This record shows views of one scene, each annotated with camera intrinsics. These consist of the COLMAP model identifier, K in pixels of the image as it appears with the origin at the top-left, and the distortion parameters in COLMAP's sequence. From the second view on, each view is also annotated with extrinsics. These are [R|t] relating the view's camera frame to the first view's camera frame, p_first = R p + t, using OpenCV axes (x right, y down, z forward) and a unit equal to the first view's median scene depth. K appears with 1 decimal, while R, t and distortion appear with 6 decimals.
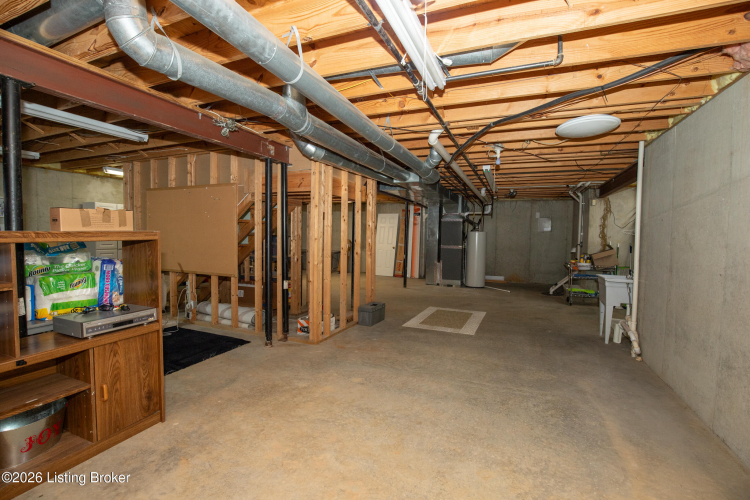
lens RADIAL K [[340.9, 0, 375.0], [0, 340.9, 250.0], [0, 0, 1]] dist [-0.029396, 0.000133]
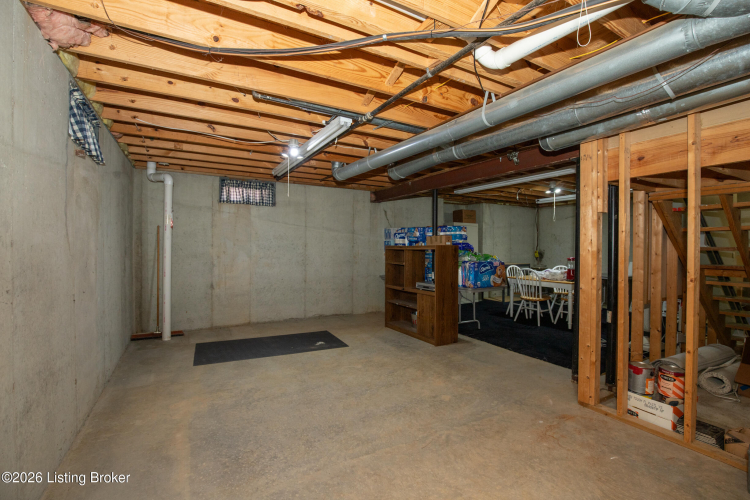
lens RADIAL K [[340.9, 0, 375.0], [0, 340.9, 250.0], [0, 0, 1]] dist [-0.029396, 0.000133]
pose [[-0.608947, -0.015376, -0.793062, 0.943802], [-0.052965, 0.998369, 0.021312, -0.042078], [0.791441, 0.054983, -0.608768, 1.606688]]
